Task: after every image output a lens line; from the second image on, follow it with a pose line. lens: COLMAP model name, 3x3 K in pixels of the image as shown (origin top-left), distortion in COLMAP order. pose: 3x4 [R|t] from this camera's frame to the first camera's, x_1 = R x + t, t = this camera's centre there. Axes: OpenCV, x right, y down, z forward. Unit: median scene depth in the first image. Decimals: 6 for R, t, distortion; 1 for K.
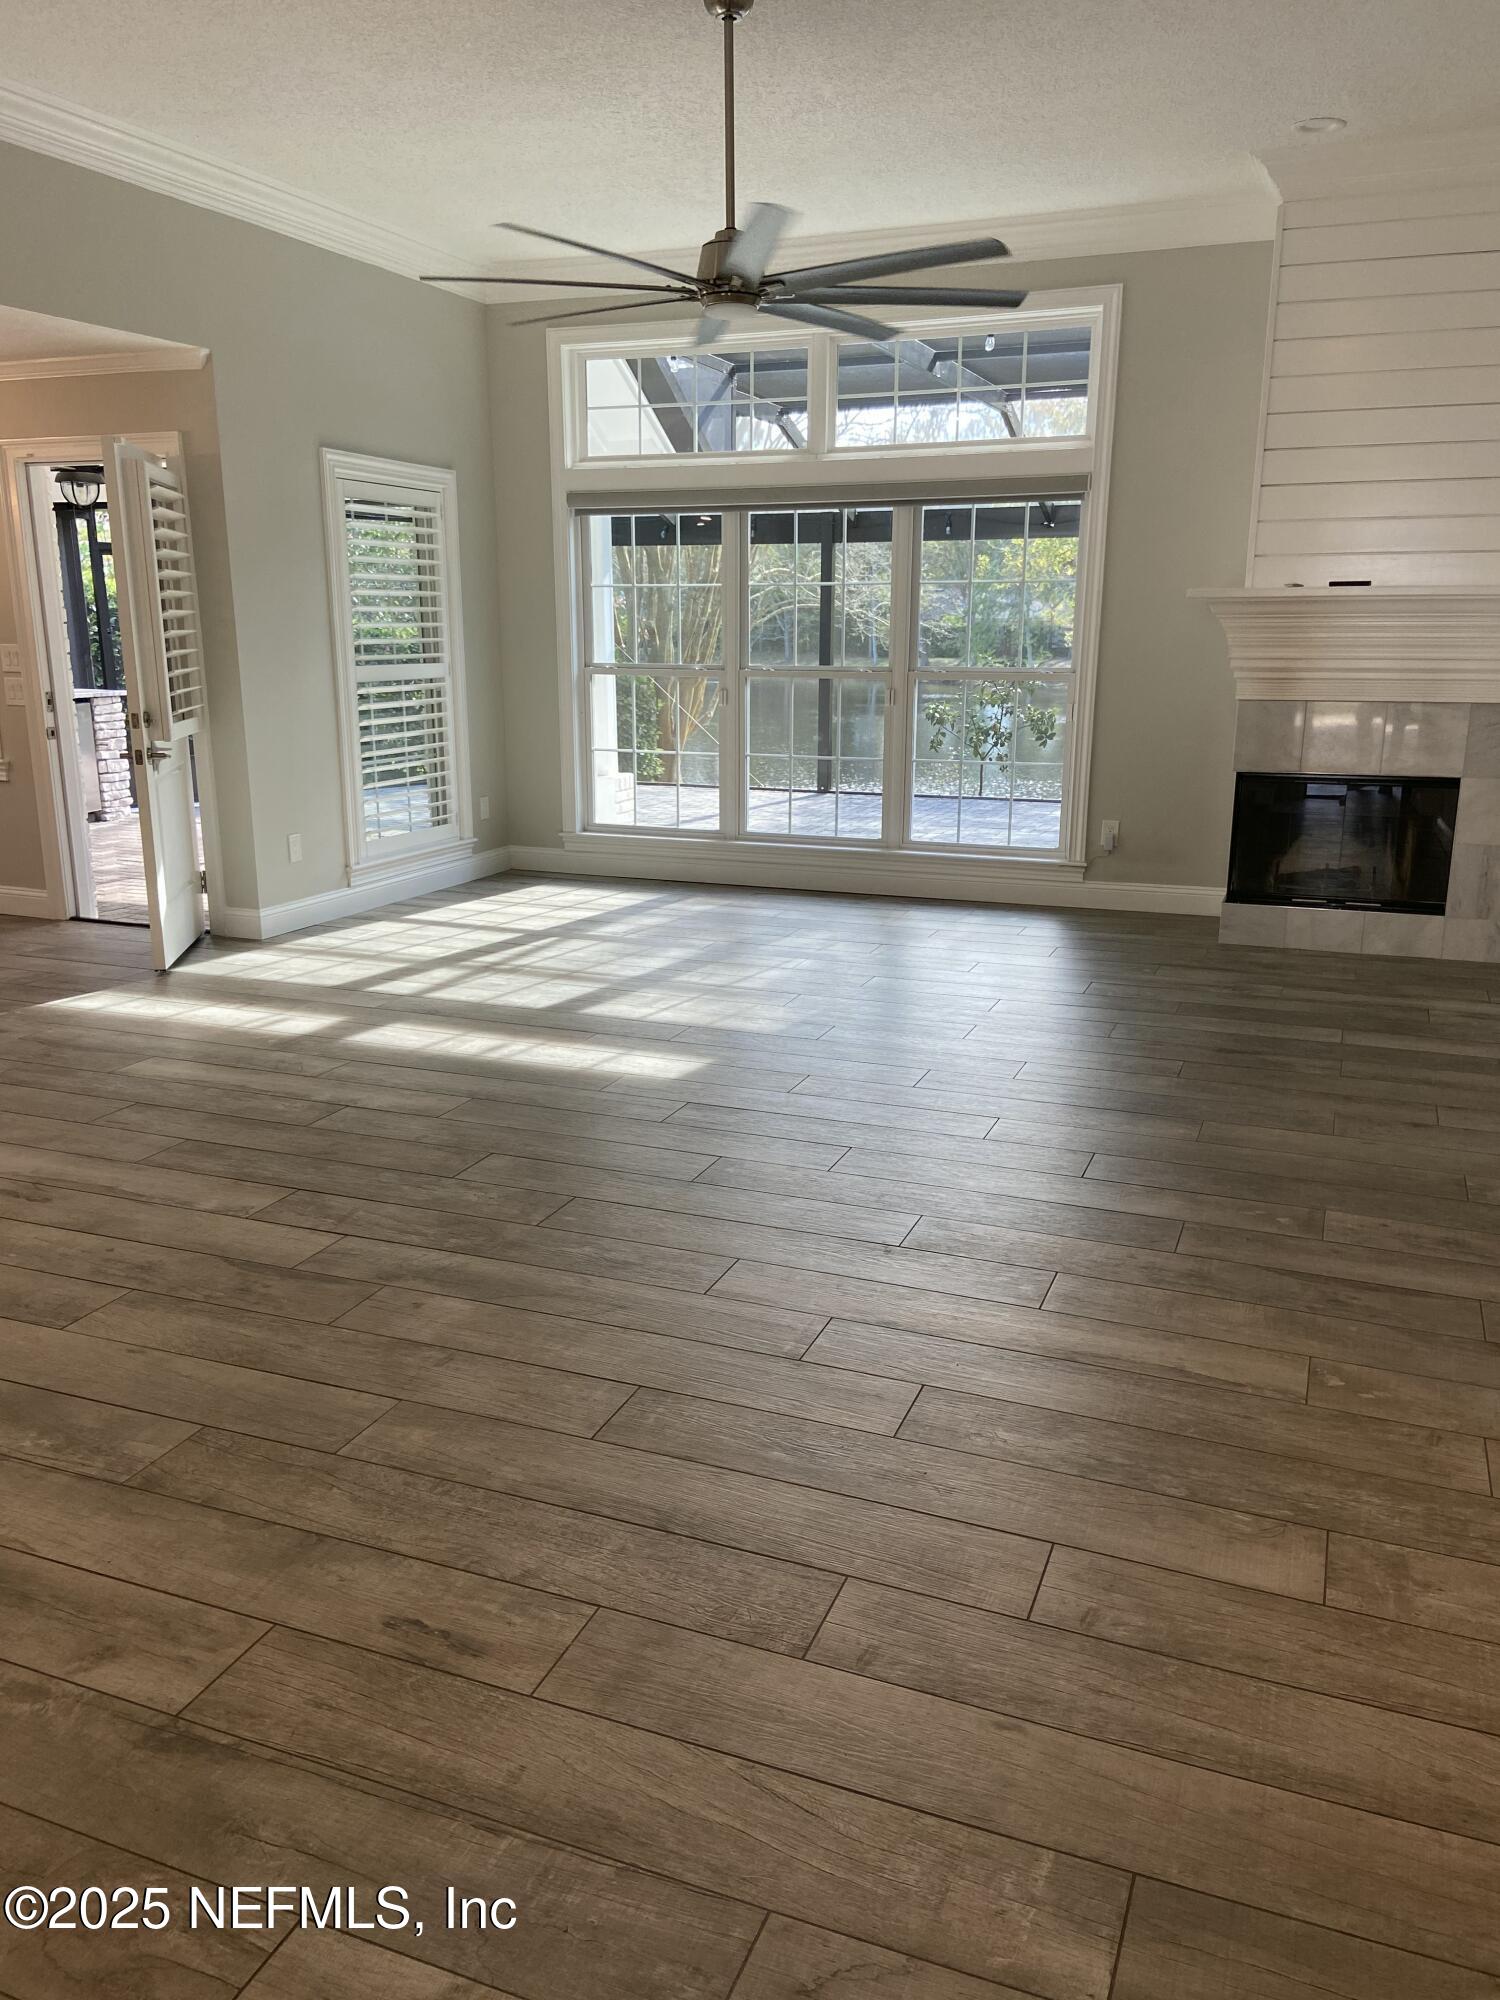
lens RADIAL K [[1482.7, 0, 755.6], [0, 1482.7, 1001.2], [0, 0, 1]] dist [0.094986, -0.126116]
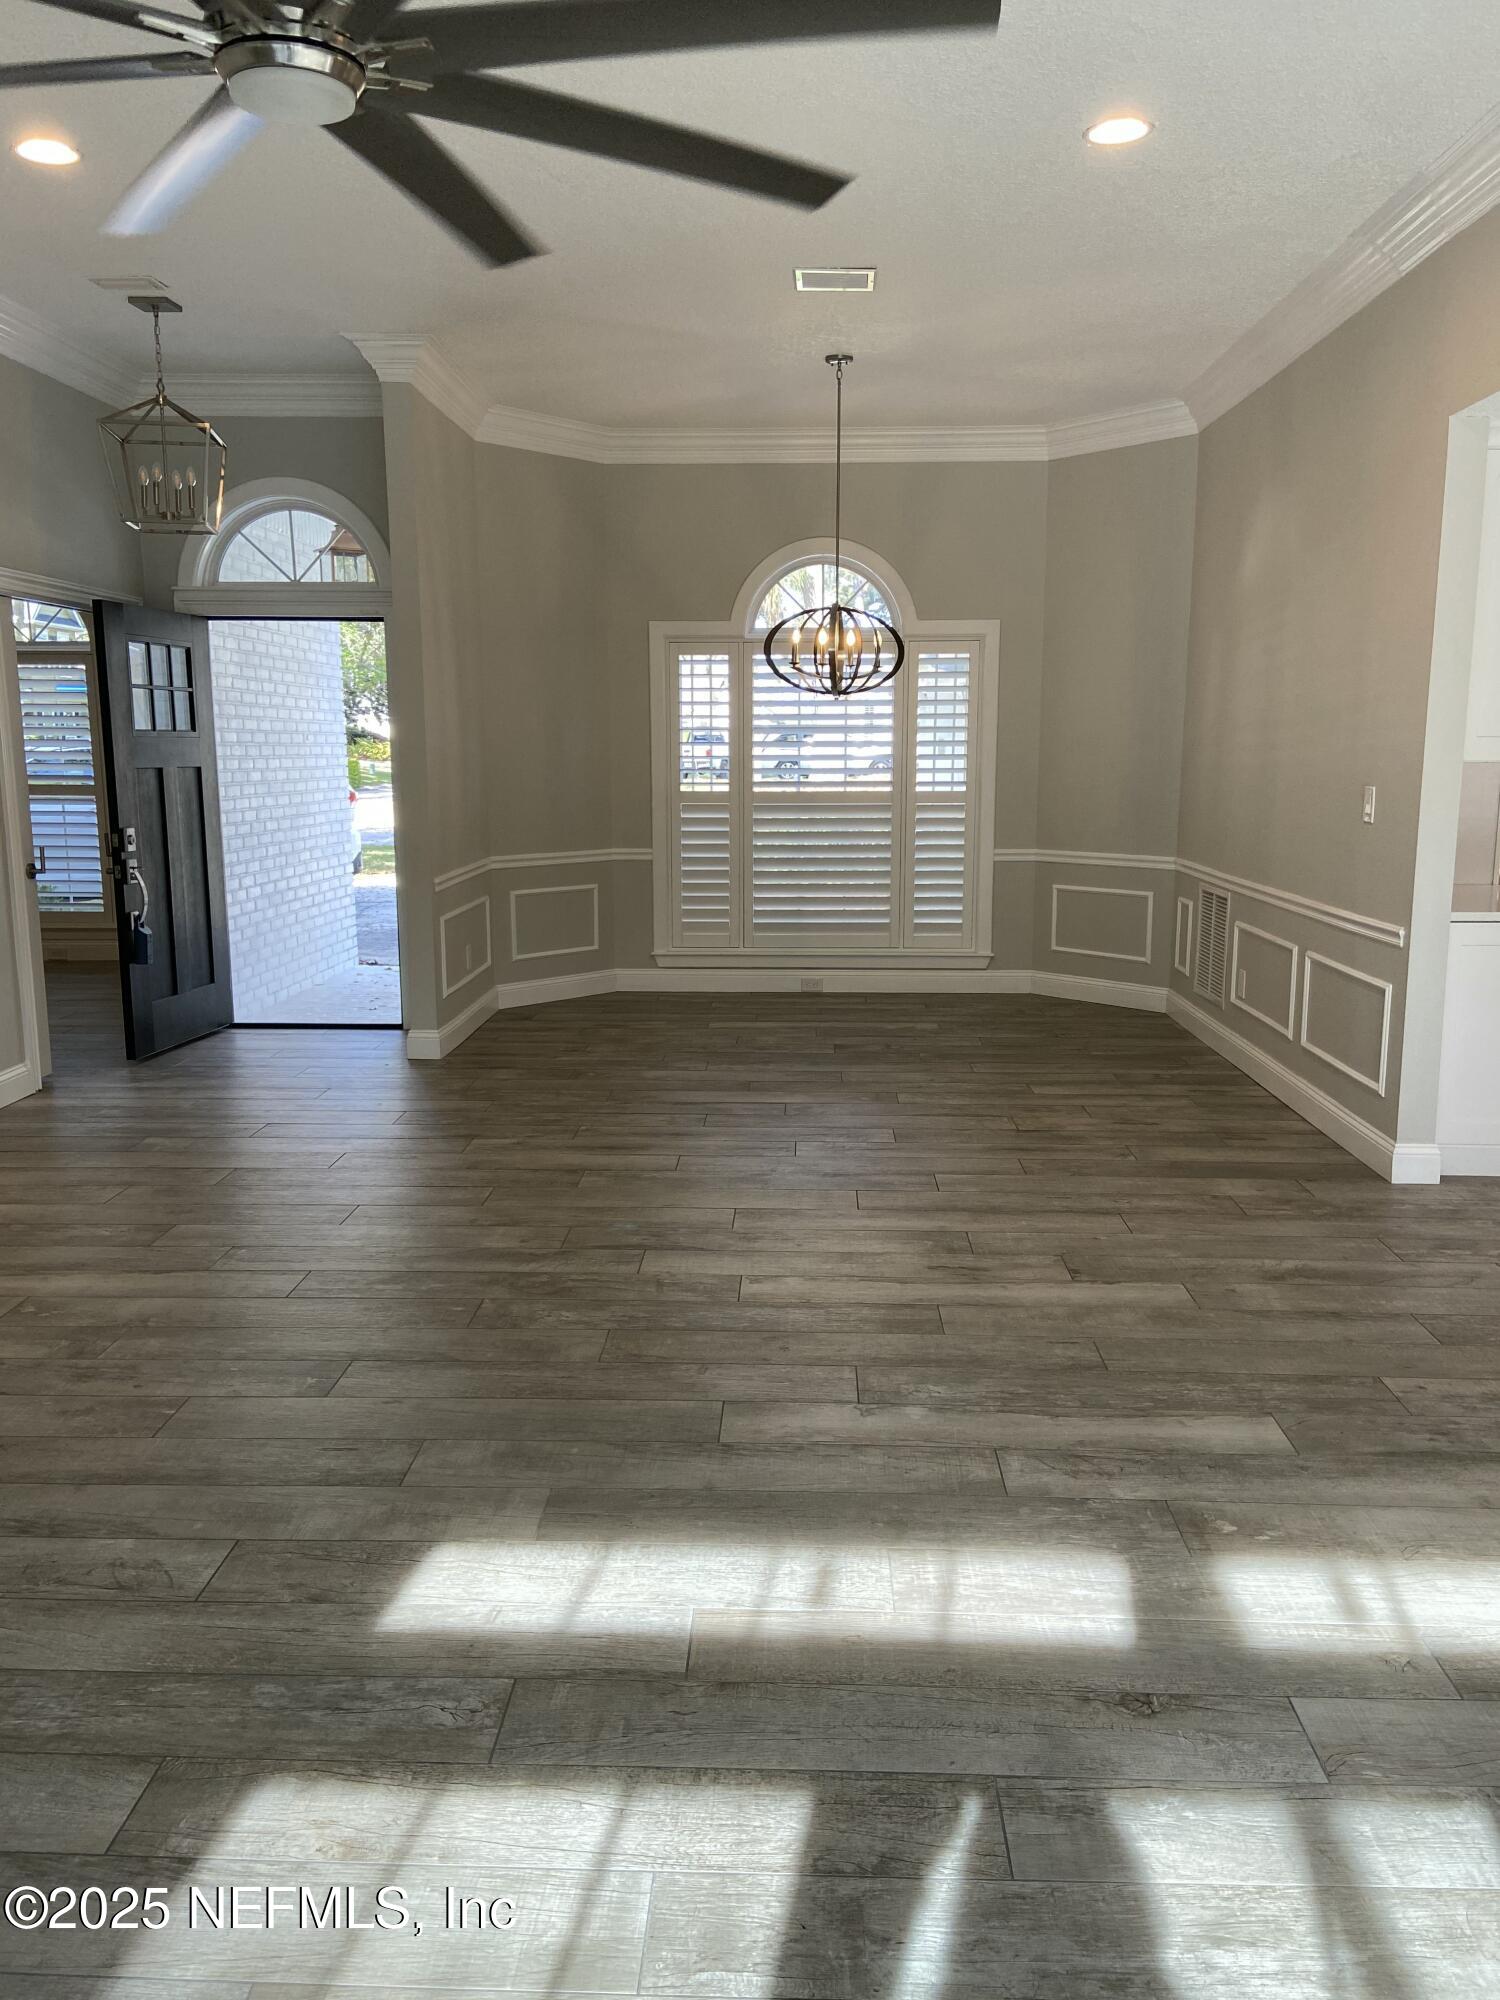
lens RADIAL K [[1482.7, 0, 752.2], [0, 1482.7, 1001.3], [0, 0, 1]] dist [0.094986, -0.126116]
pose [[-0.939798, 0.050294, -0.338009, 0.025365], [-0.094151, 0.912723, 0.397584, -0.451432], [0.328504, 0.405472, -0.853040, 1.699006]]
